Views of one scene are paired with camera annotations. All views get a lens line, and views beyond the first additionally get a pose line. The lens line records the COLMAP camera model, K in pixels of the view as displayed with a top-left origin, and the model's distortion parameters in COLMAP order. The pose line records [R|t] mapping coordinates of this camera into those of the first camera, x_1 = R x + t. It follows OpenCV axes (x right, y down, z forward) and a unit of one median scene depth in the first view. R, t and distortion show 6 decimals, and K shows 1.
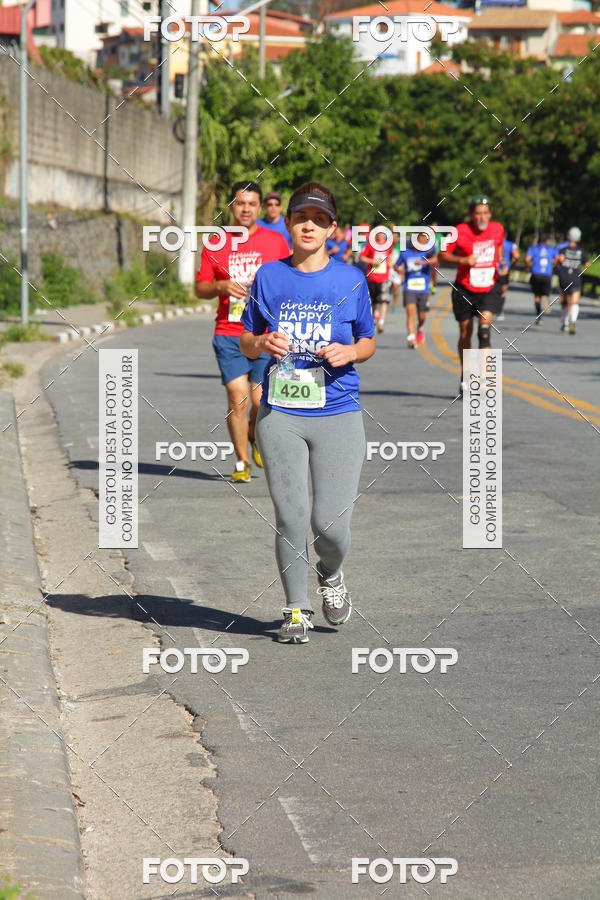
lens RADIAL K [[3596.8, 0, 335.3], [0, 3596.8, 401.7], [0, 0, 1]] dist [0.636082, 0.063740]
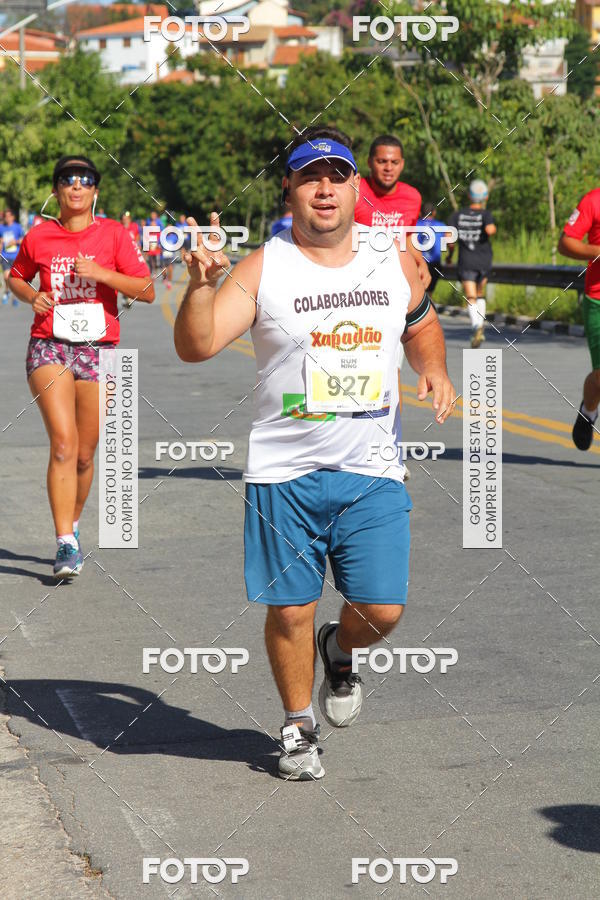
lens RADIAL K [[3538.8, 0, 319.5], [0, 3538.8, 417.8], [0, 0, 1]] dist [0.649748, -1.499809]
pose [[0.997810, -0.032124, 0.057817, 0.005025], [0.031215, 0.999376, 0.016550, 0.000522], [-0.058313, -0.014709, 0.998190, -0.156386]]
